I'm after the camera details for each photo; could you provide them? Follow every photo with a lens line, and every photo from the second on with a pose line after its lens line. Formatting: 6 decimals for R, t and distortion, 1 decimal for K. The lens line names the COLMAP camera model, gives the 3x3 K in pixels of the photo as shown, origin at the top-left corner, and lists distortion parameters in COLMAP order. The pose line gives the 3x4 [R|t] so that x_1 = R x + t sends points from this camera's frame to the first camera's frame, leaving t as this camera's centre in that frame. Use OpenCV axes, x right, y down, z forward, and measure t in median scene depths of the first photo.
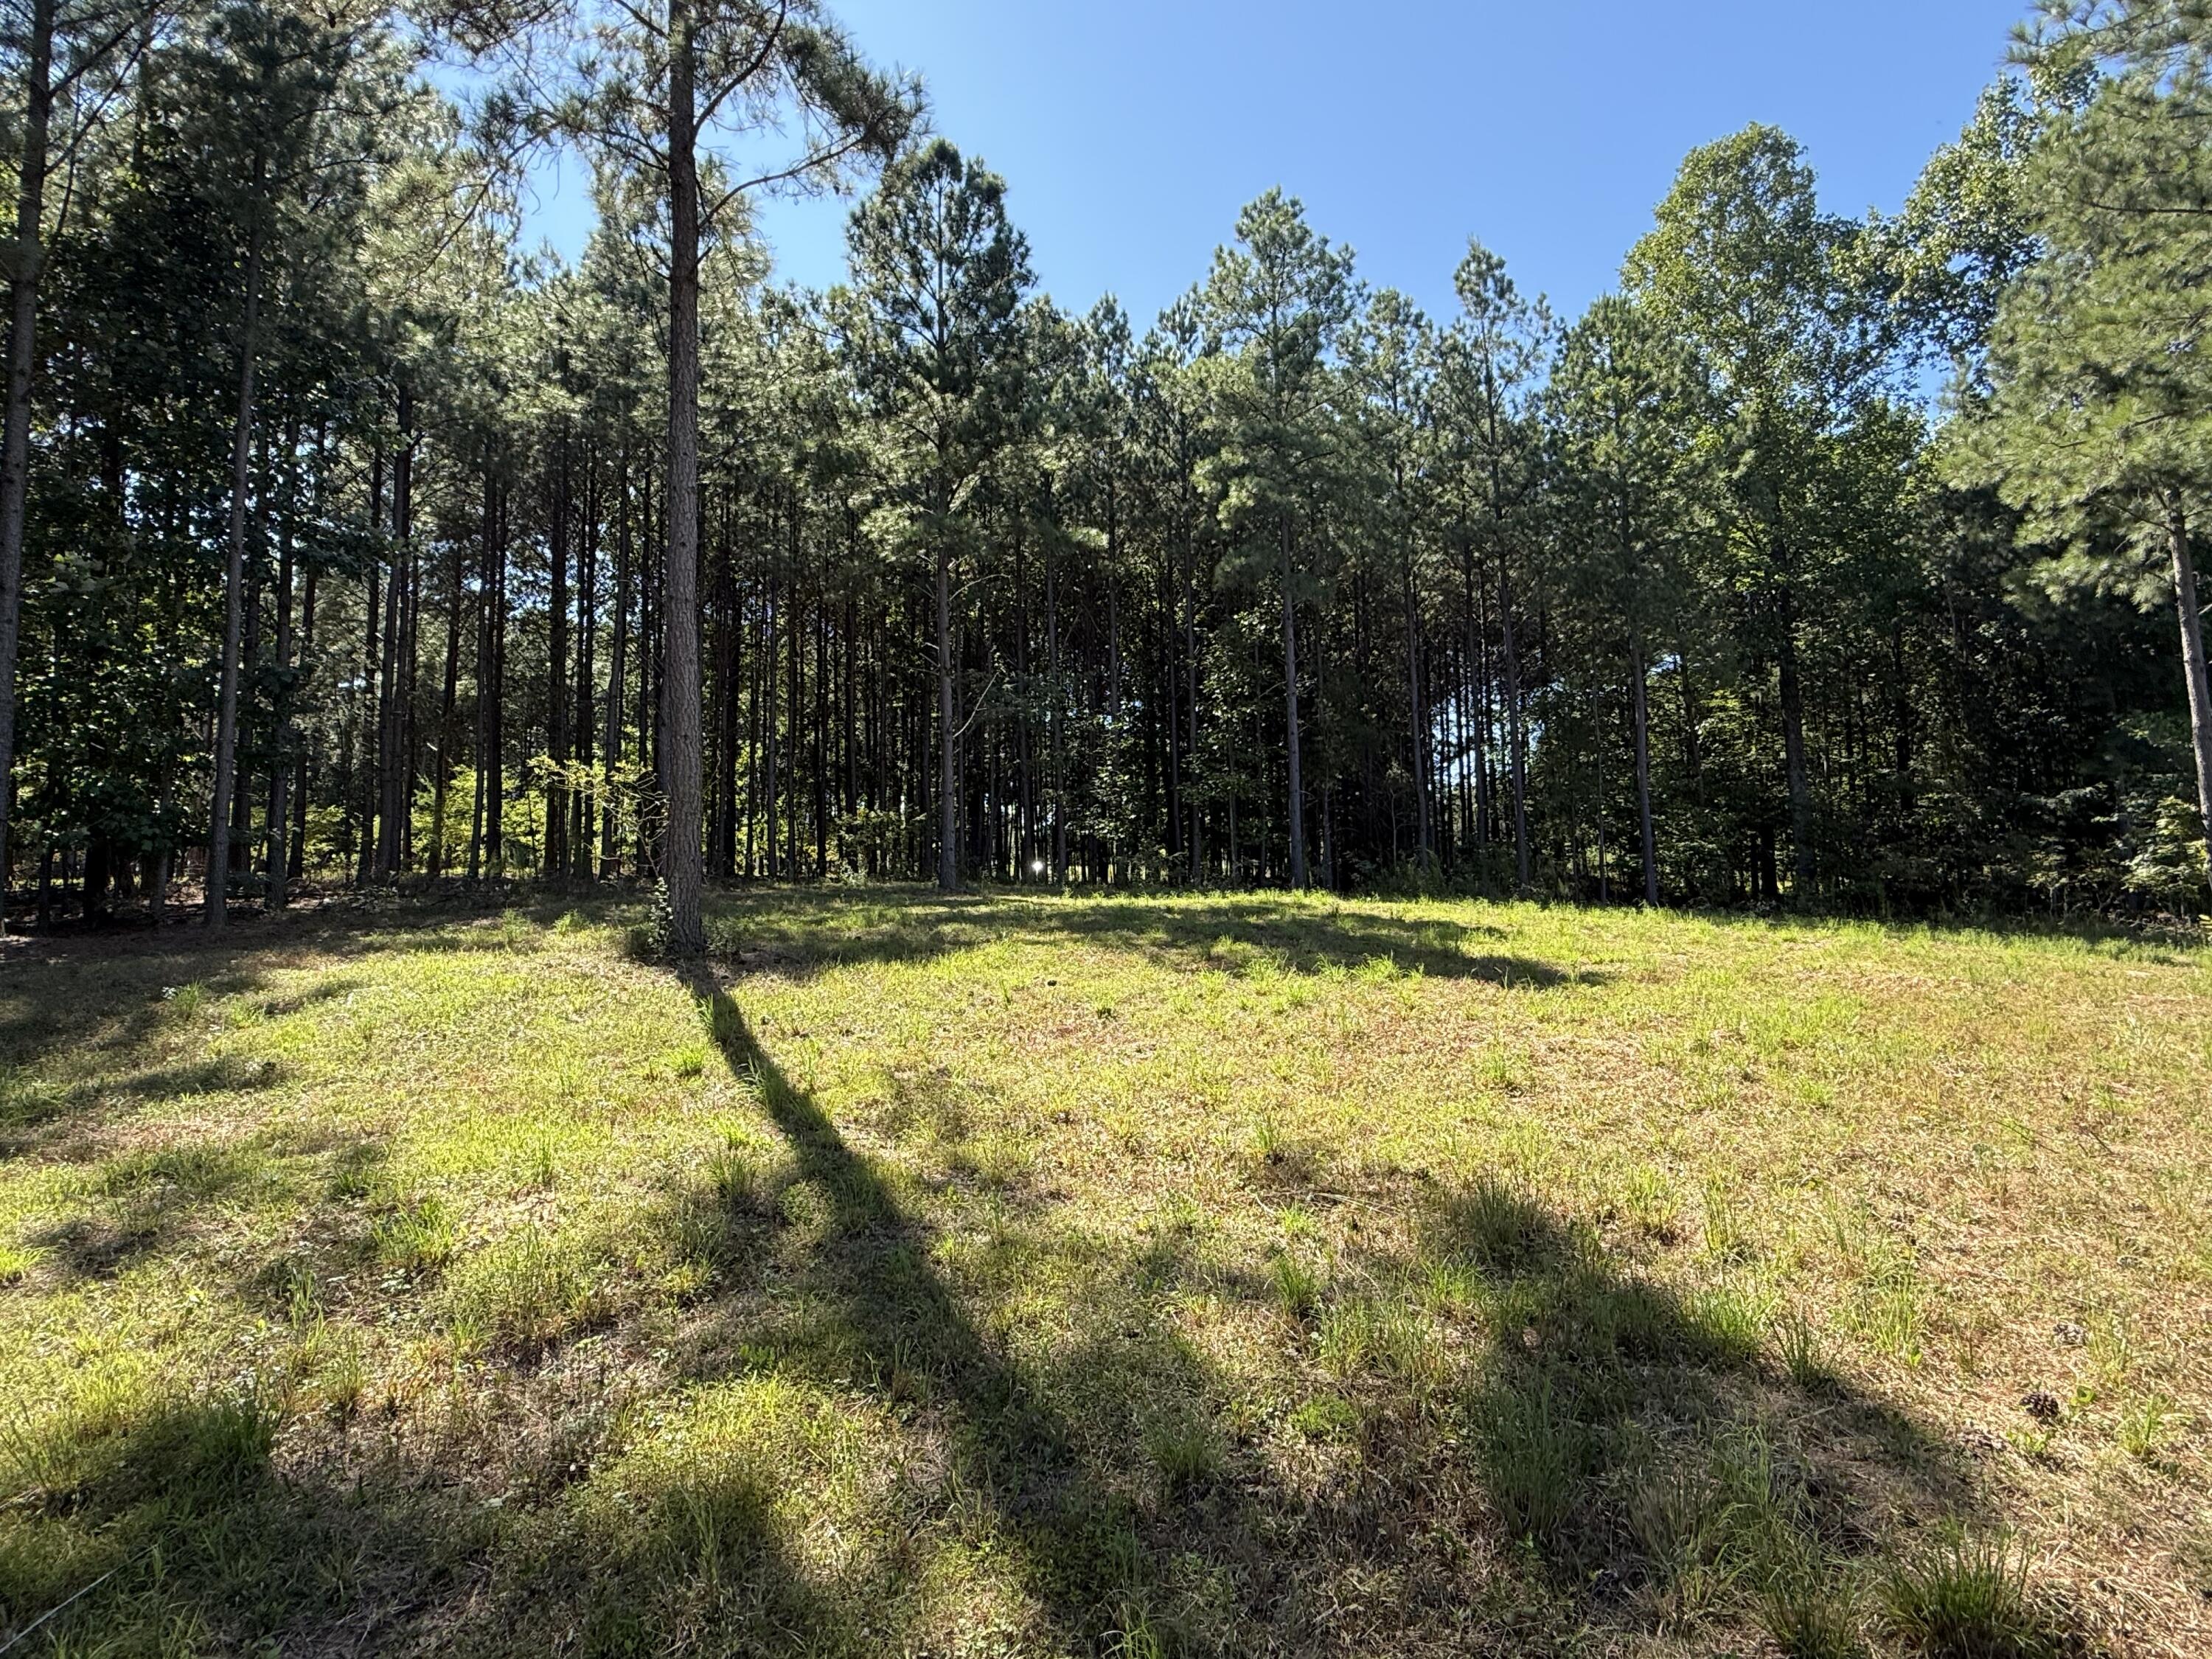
lens RADIAL K [[1115.4, 0, 1100.8], [0, 1115.4, 840.3], [0, 0, 1]] dist [-0.002377, -0.001362]
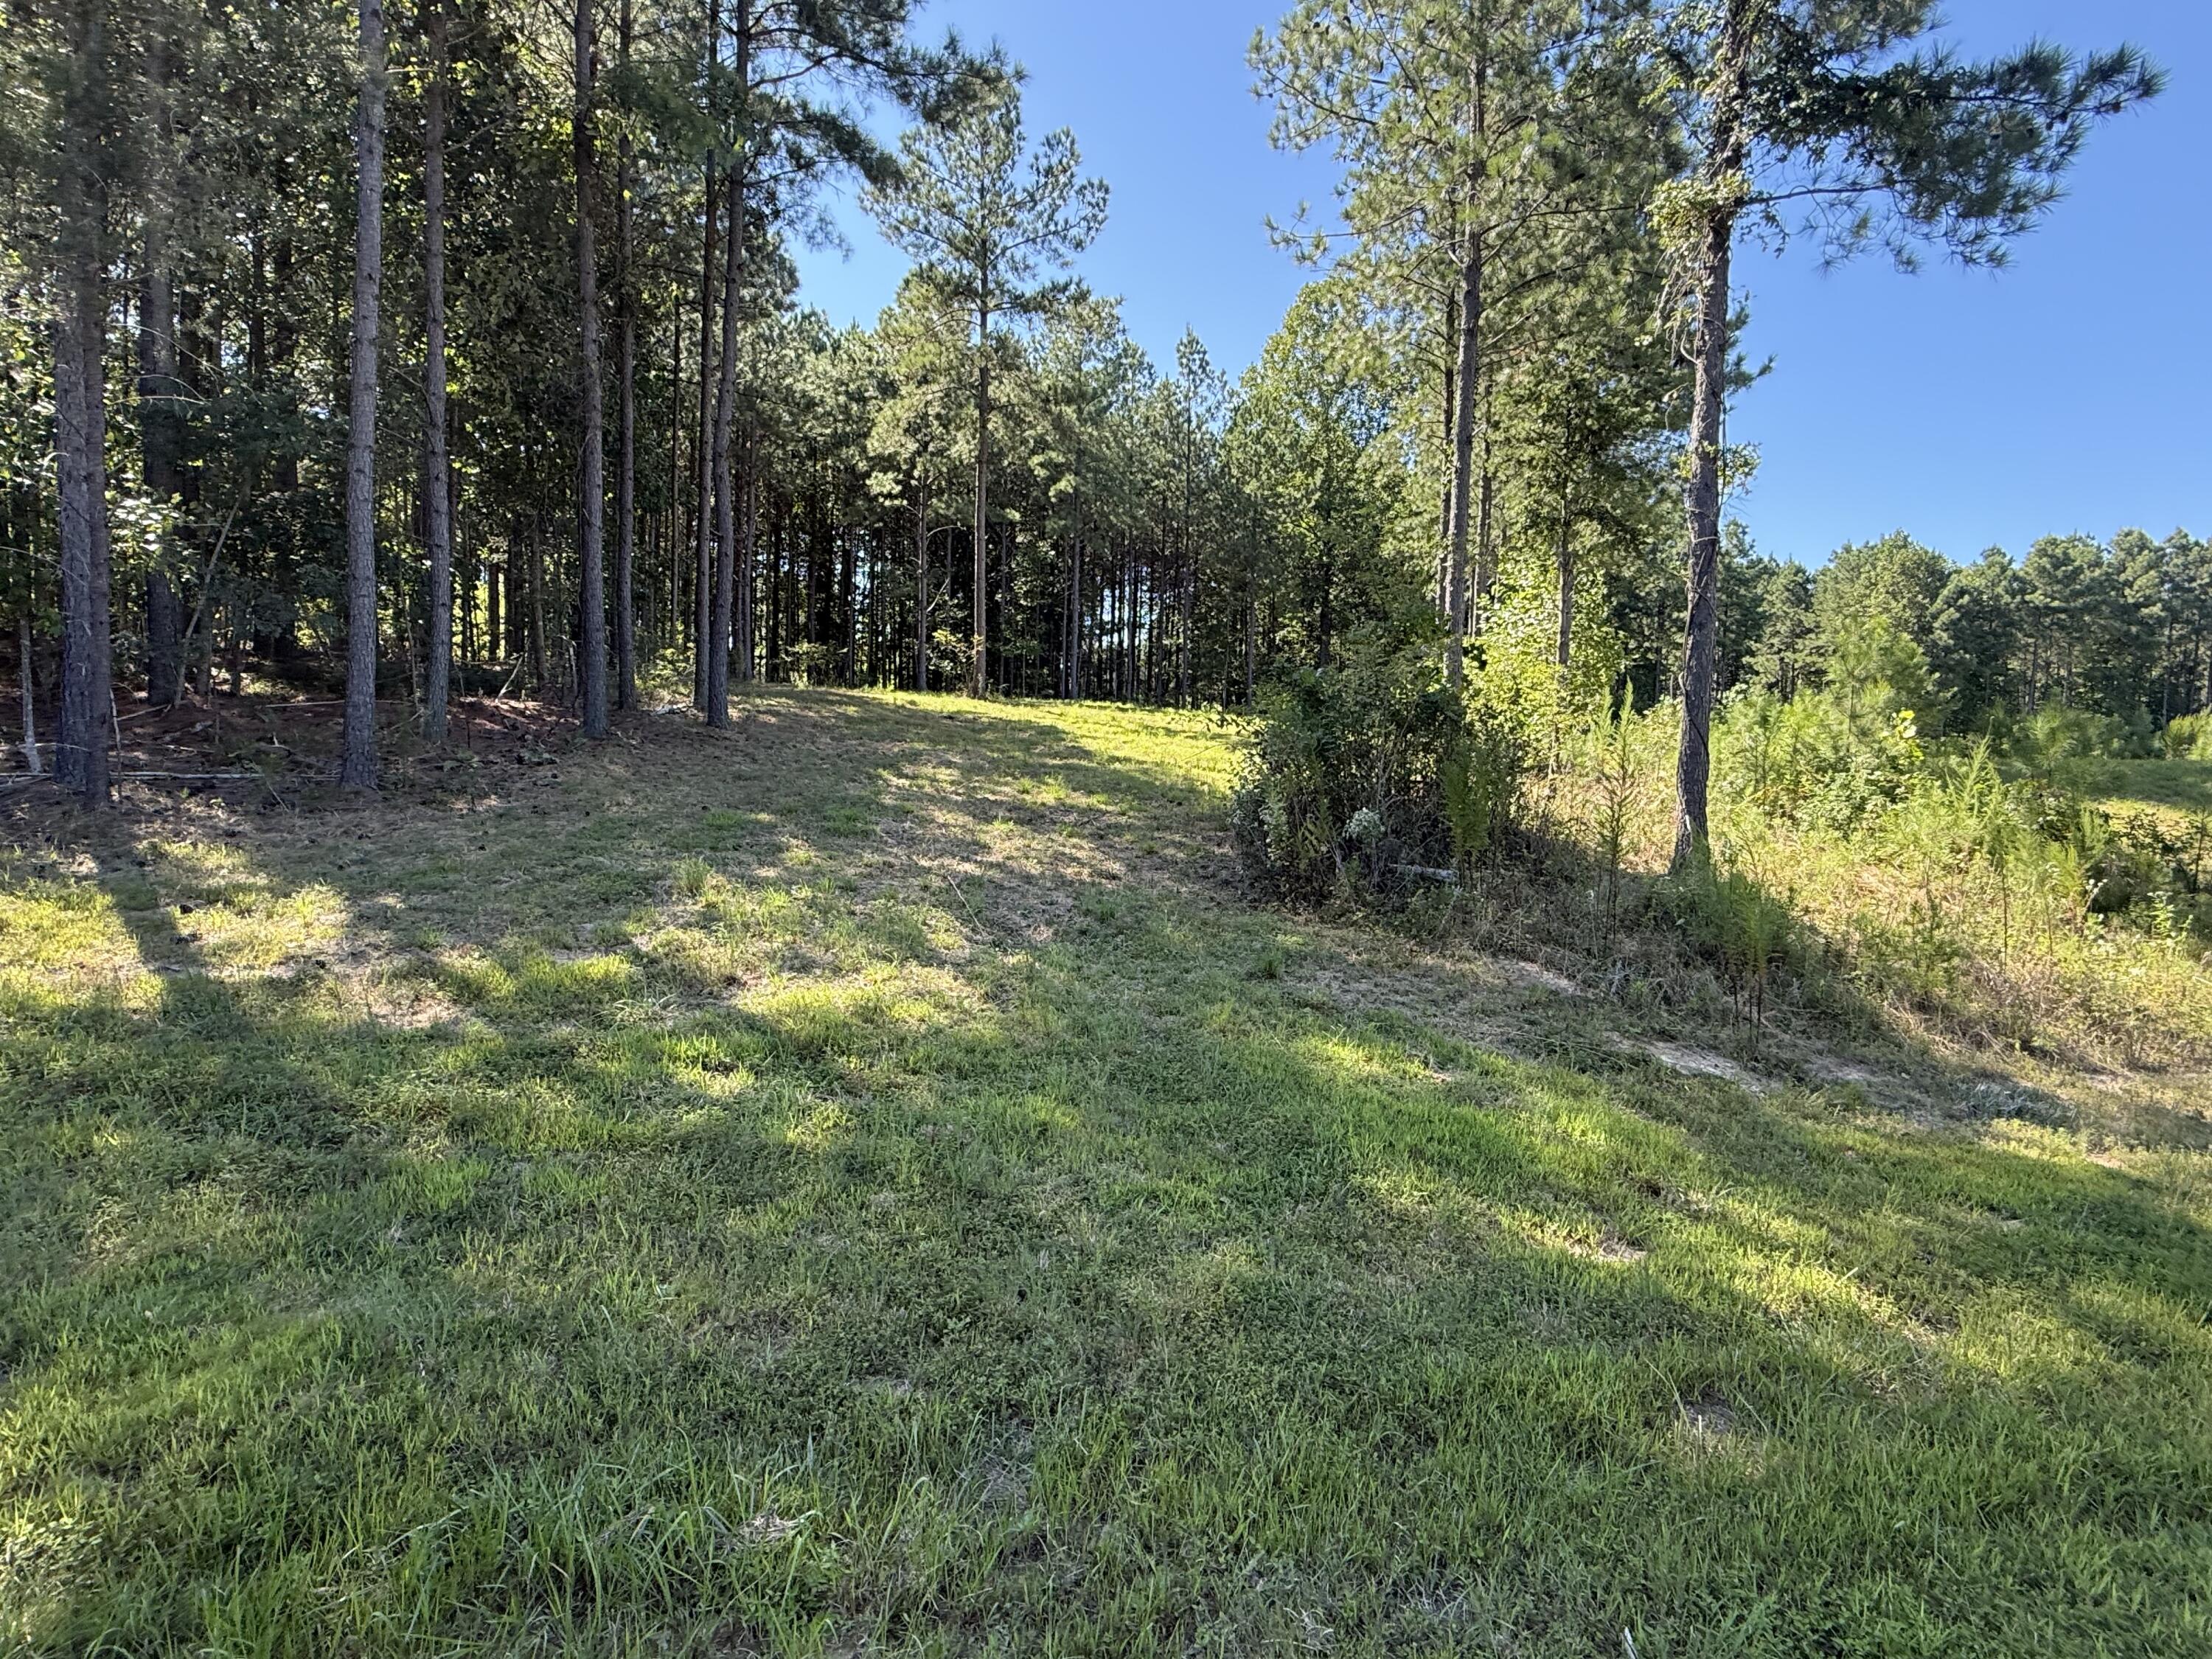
lens RADIAL K [[1109.7, 0, 1106.0], [0, 1109.7, 829.5], [0, 0, 1]] dist [0.000309, 0.001099]
pose [[0.931129, 0.022419, 0.364000, -0.399664], [-0.071313, 0.990033, 0.121447, 0.010459], [-0.357649, -0.139041, 0.923447, -0.649494]]
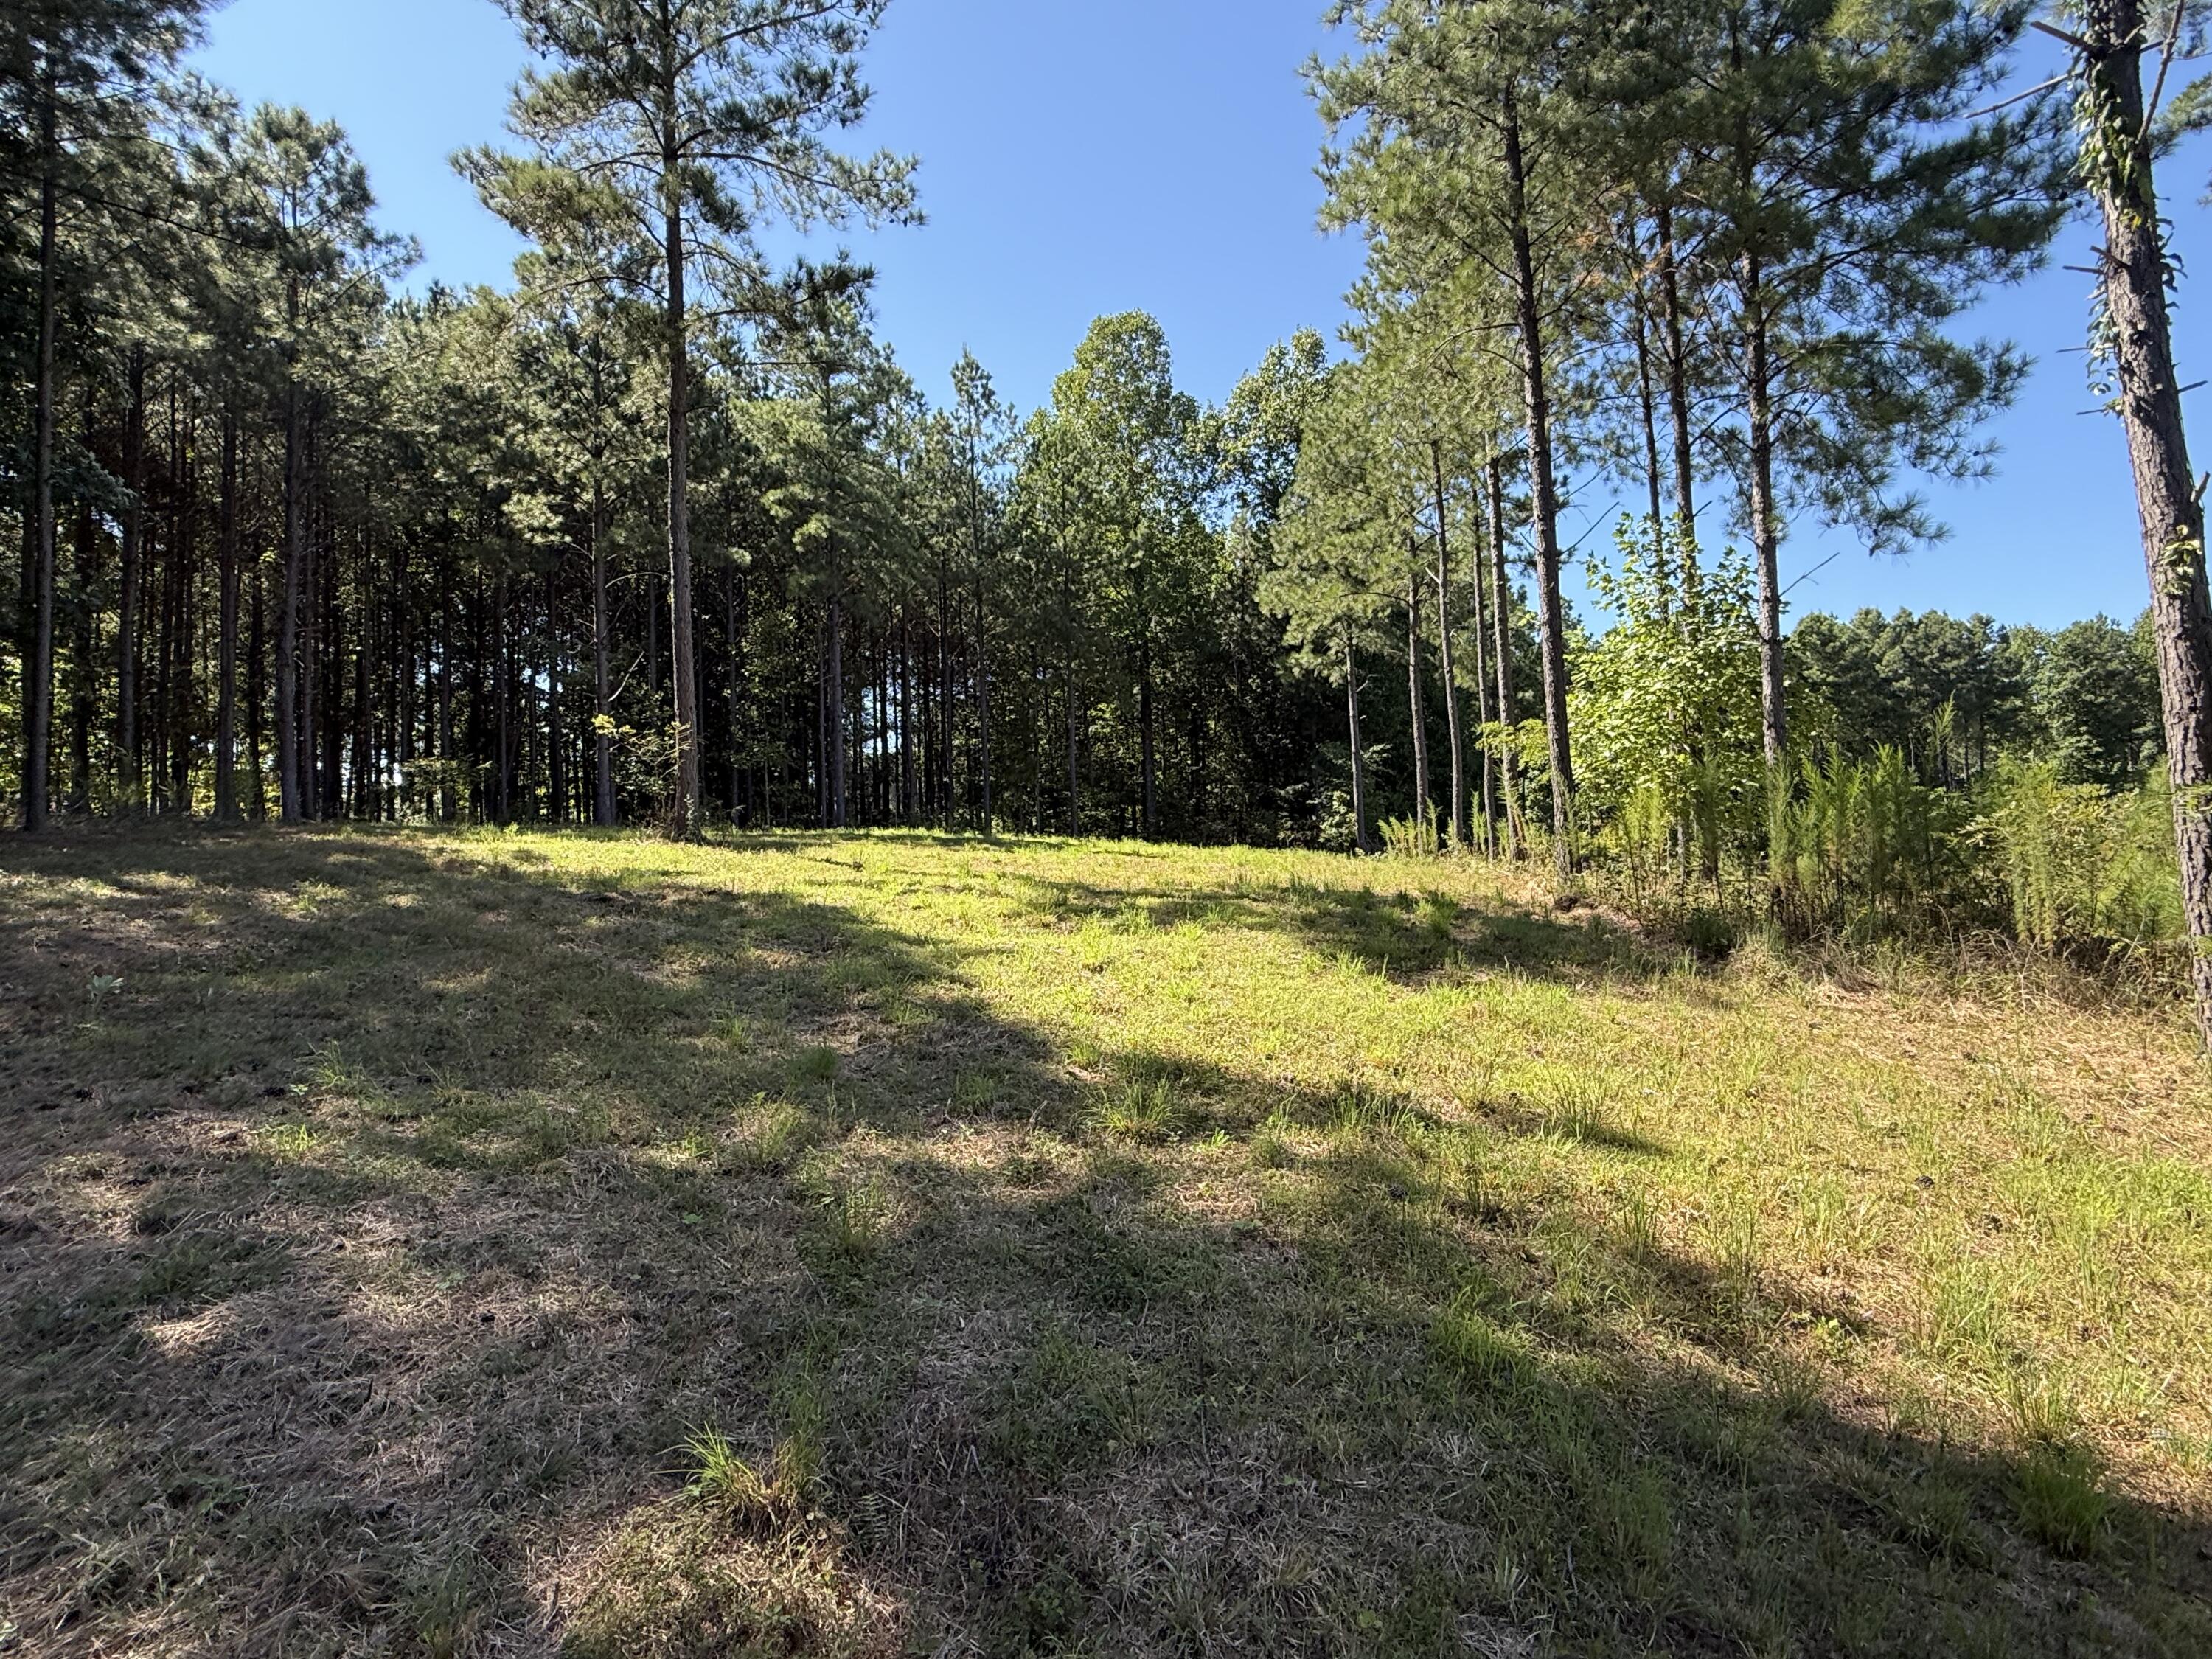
lens RADIAL K [[1109.7, 0, 1106.0], [0, 1109.7, 829.5], [0, 0, 1]] dist [0.000309, 0.001099]
pose [[0.832202, 0.013336, 0.554312, -0.268257], [-0.025689, 0.999565, 0.014519, 0.006250], [-0.553877, -0.026323, 0.832182, -0.220336]]
